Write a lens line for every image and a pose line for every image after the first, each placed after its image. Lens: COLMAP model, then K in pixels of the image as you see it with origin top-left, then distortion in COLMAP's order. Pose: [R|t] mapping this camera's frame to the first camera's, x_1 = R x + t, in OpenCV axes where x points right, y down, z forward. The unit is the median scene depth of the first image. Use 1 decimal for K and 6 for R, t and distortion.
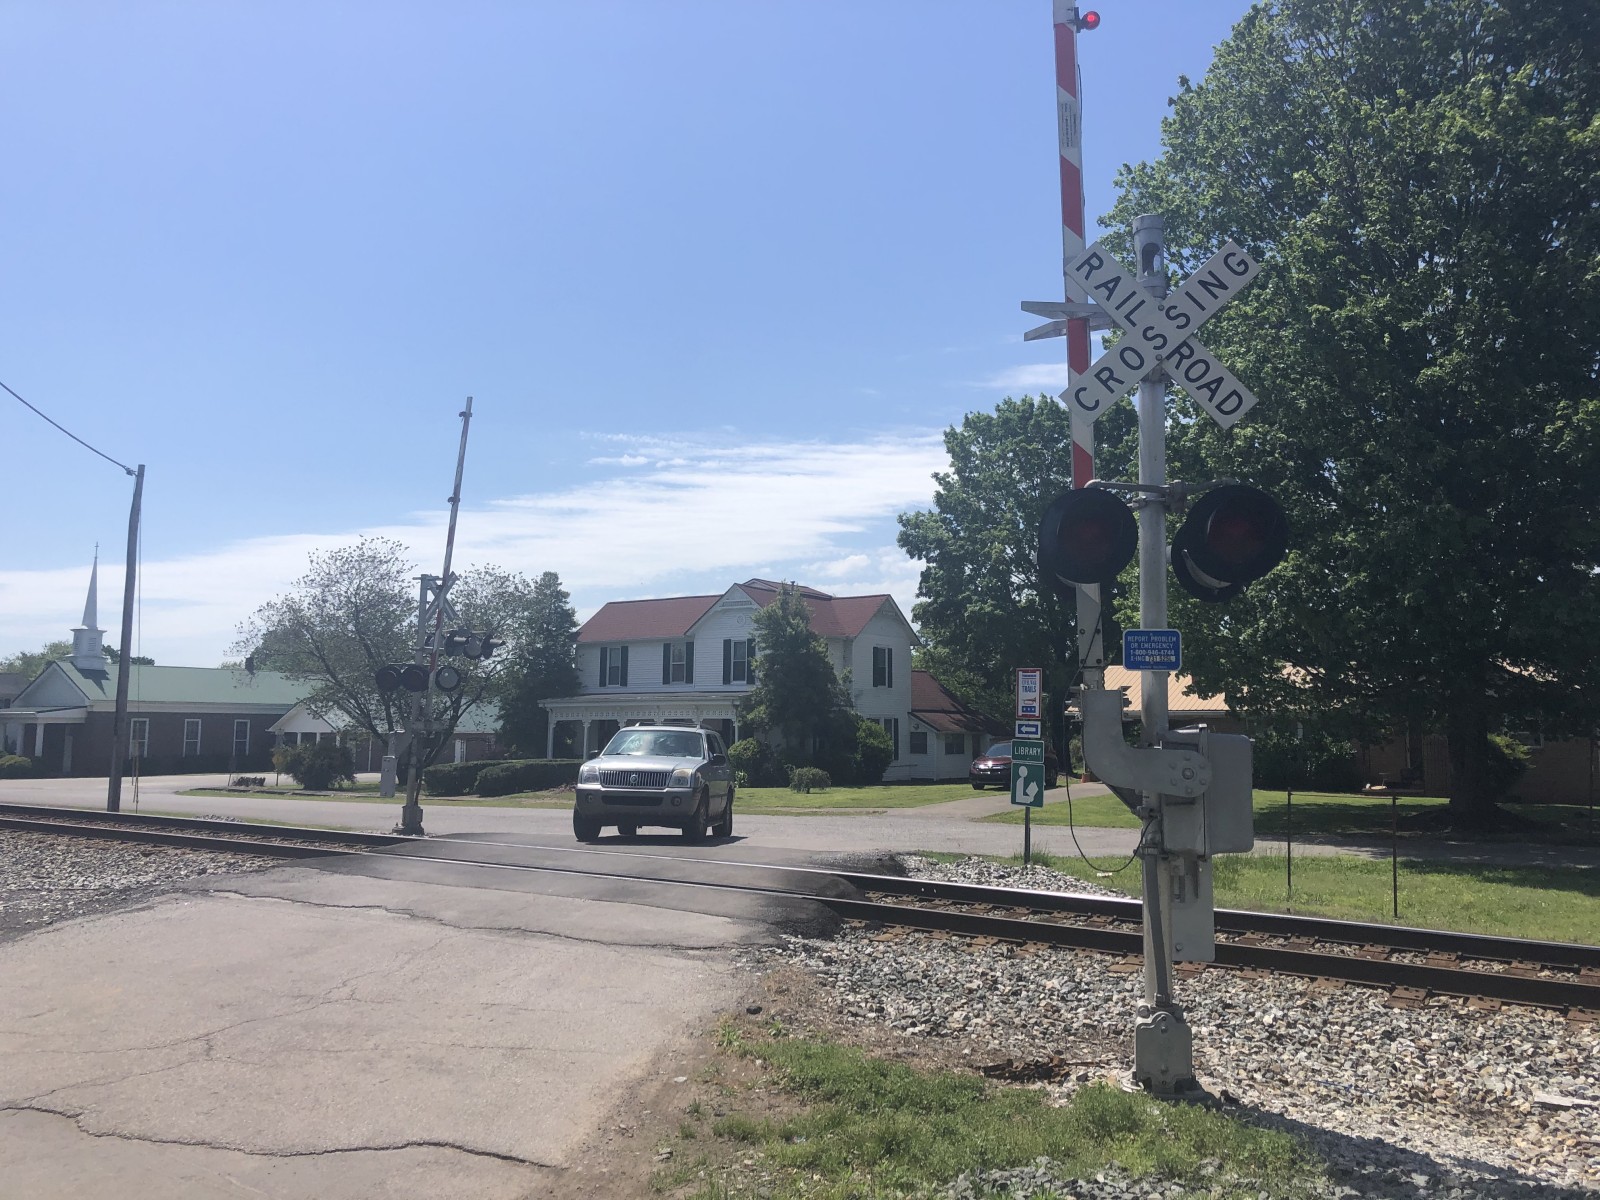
lens RADIAL K [[1284.4, 0, 814.7], [0, 1284.4, 578.2], [0, 0, 1]] dist [0.022334, -0.020523]
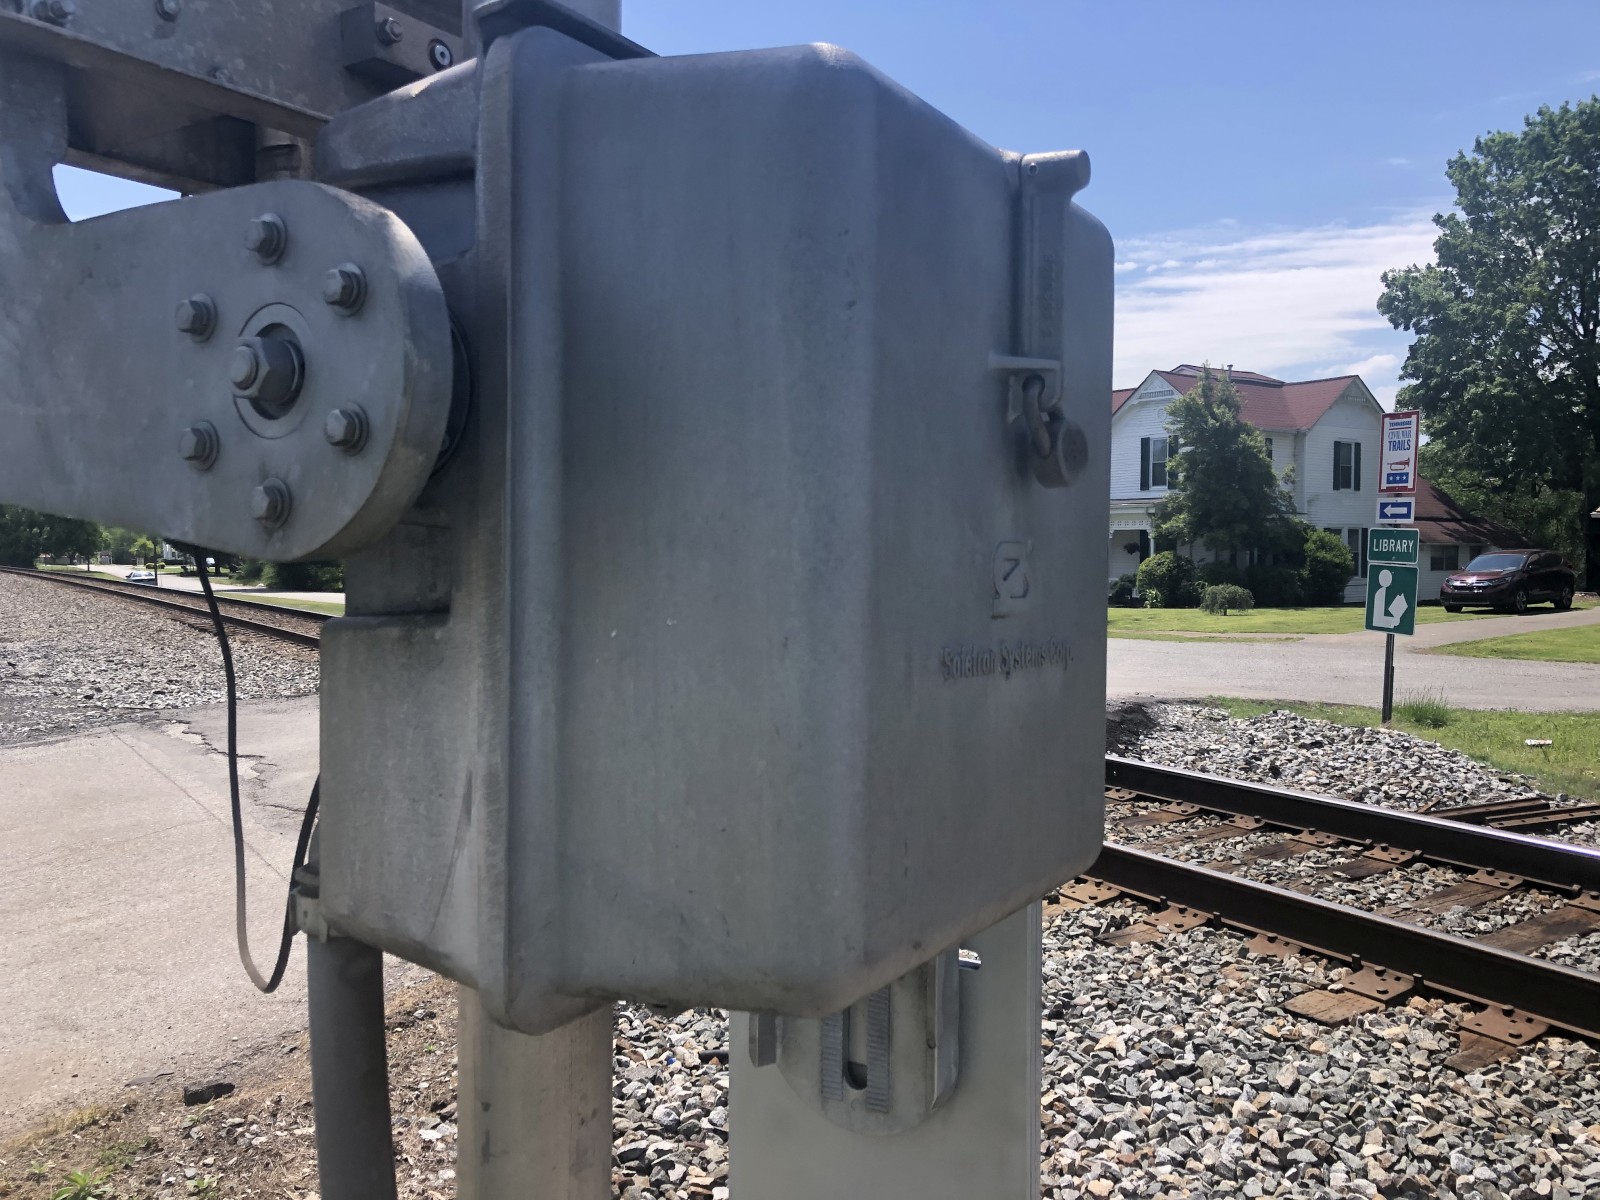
lens RADIAL K [[1284.4, 0, 812.6], [0, 1284.4, 623.6], [0, 0, 1]] dist [0.022334, -0.020523]
pose [[0.928545, 0.015292, -0.370904, 0.046504], [0.048821, 0.985442, 0.162850, 0.019225], [0.367995, -0.169321, 0.914281, 0.110210]]
